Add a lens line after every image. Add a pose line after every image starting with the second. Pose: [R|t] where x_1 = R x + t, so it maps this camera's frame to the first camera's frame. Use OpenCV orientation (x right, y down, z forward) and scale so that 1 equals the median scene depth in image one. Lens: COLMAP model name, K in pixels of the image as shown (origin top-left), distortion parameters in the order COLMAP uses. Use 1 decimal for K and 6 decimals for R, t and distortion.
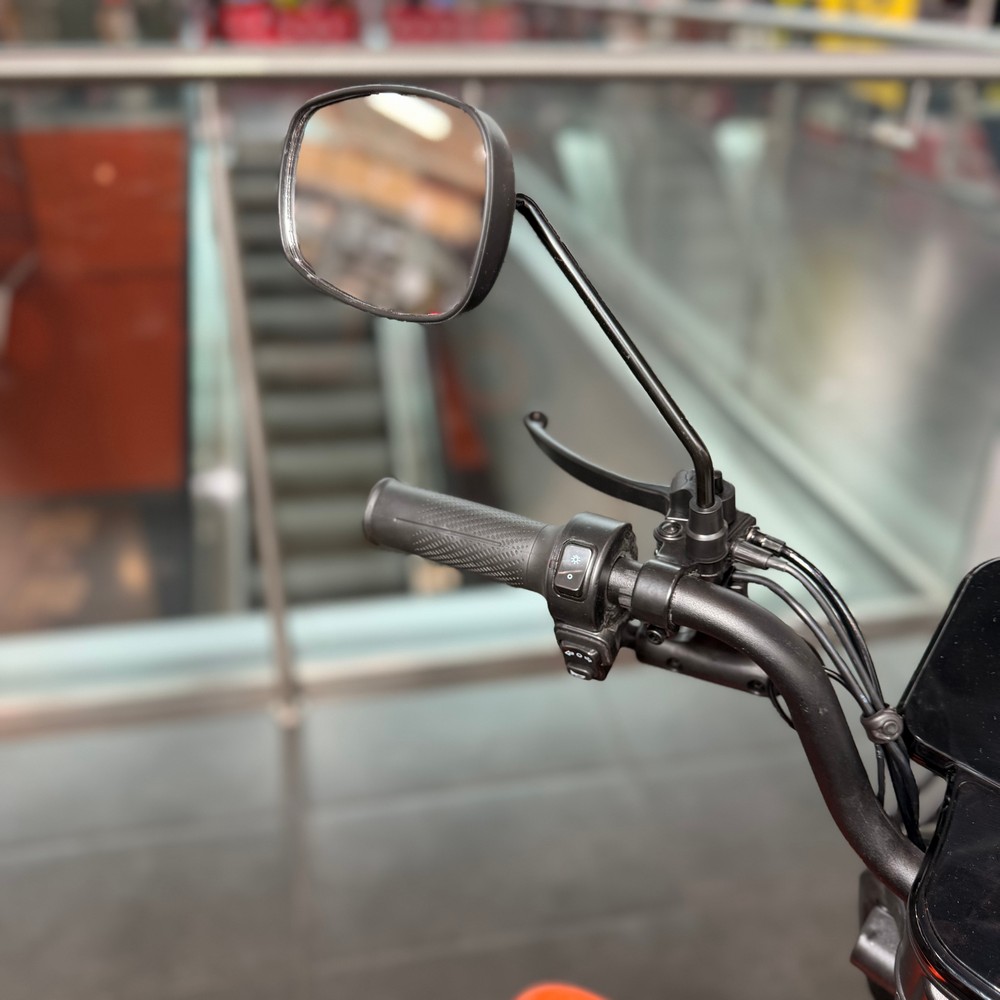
lens RADIAL K [[937.2, 0, 494.3], [0, 937.2, 499.3], [0, 0, 1]] dist [0.133116, -0.235122]
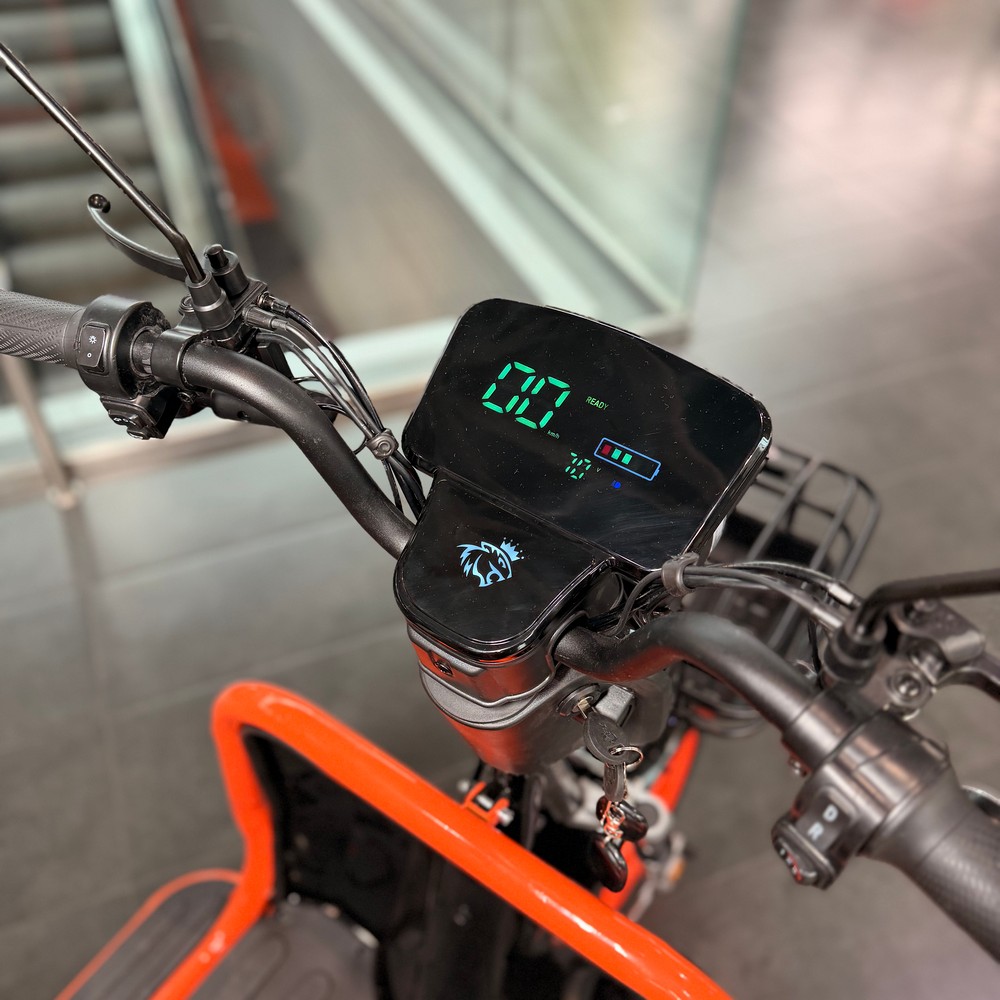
lens RADIAL K [[938.6, 0, 484.0], [0, 938.6, 500.5], [0, 0, 1]] dist [0.137793, -0.291376]
pose [[0.982859, -0.134028, 0.126588, 0.359622], [0.096194, 0.958589, 0.268055, -0.012400], [-0.157272, -0.251283, 0.955051, -0.218136]]
